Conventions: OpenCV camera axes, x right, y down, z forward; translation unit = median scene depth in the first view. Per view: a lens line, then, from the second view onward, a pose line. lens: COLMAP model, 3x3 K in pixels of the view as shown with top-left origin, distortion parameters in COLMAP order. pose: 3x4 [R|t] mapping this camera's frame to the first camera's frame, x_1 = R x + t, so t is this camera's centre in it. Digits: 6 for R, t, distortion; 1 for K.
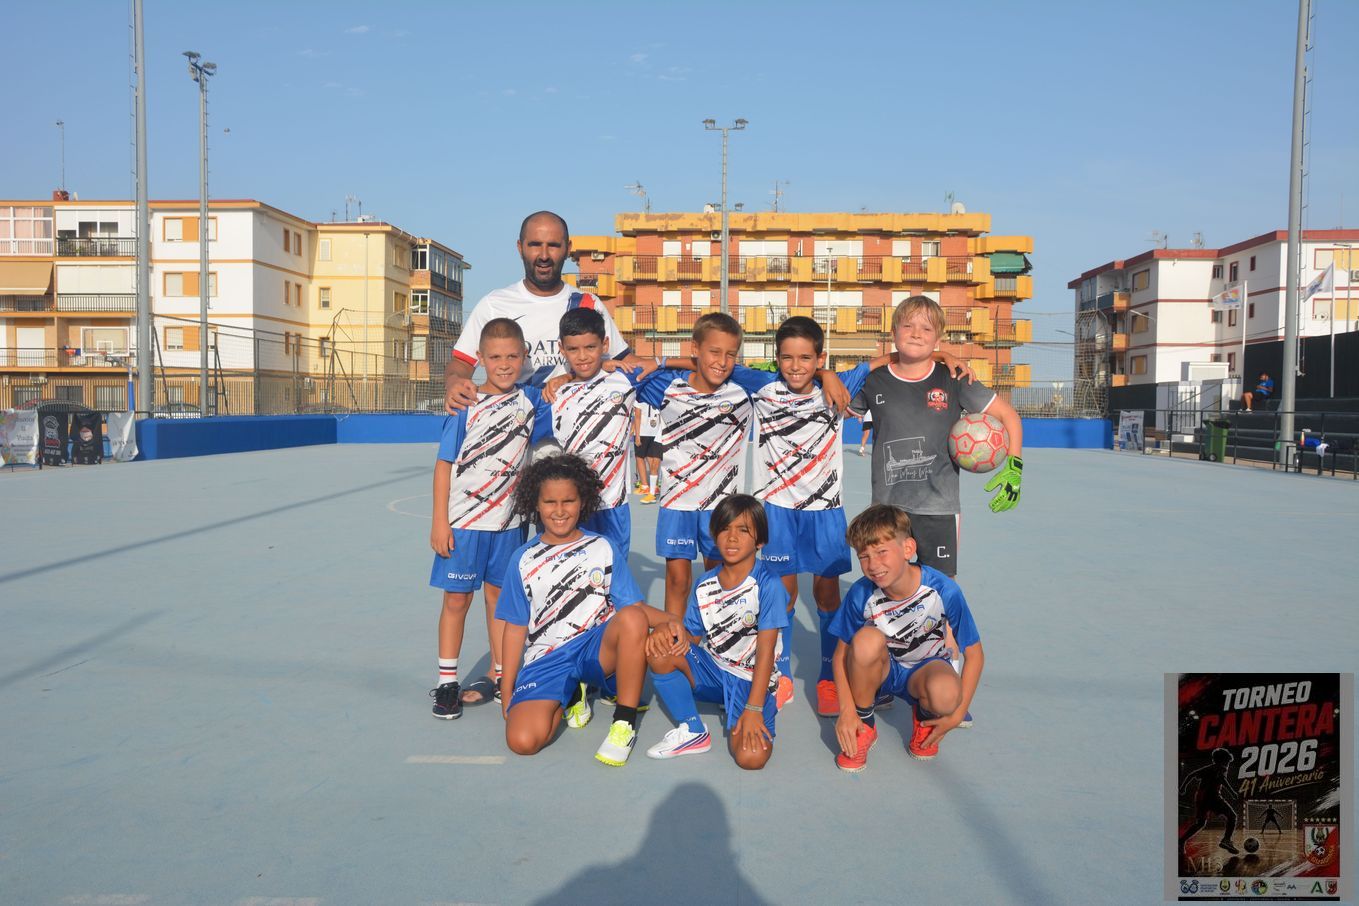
lens RADIAL K [[1080.6, 0, 679.5], [0, 1080.6, 453.0], [0, 0, 1]] dist [-0.161212, 0.139718]
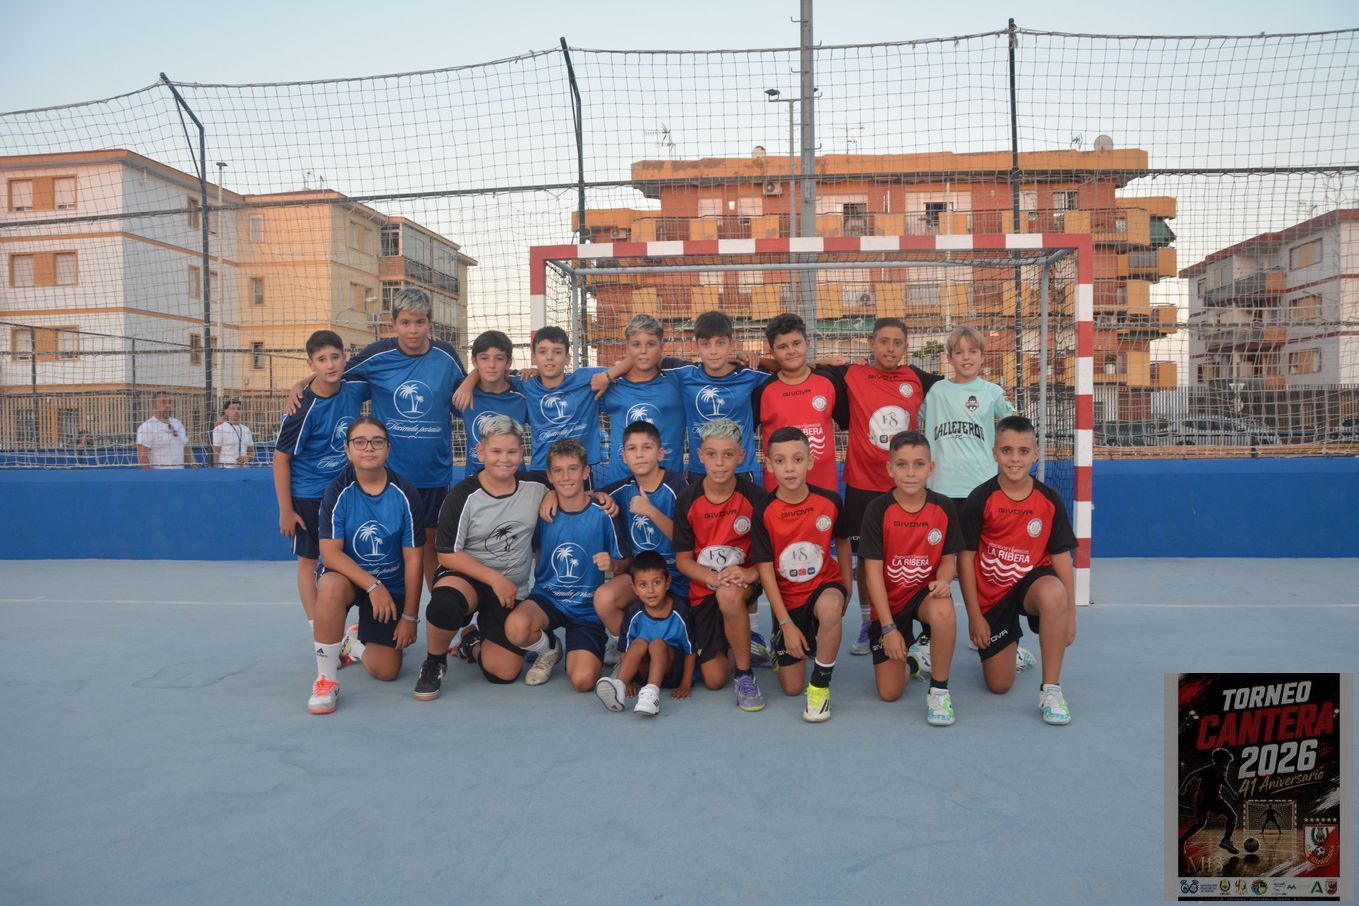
lens RADIAL K [[1153.5, 0, 679.5], [0, 1153.5, 453.0], [0, 0, 1]] dist [-0.136050, 0.166833]
pose [[0.998155, -0.021338, -0.056841, 0.013024], [0.020302, 0.999618, -0.018743, -0.010024], [0.057219, 0.017555, 0.998207, 0.229445]]
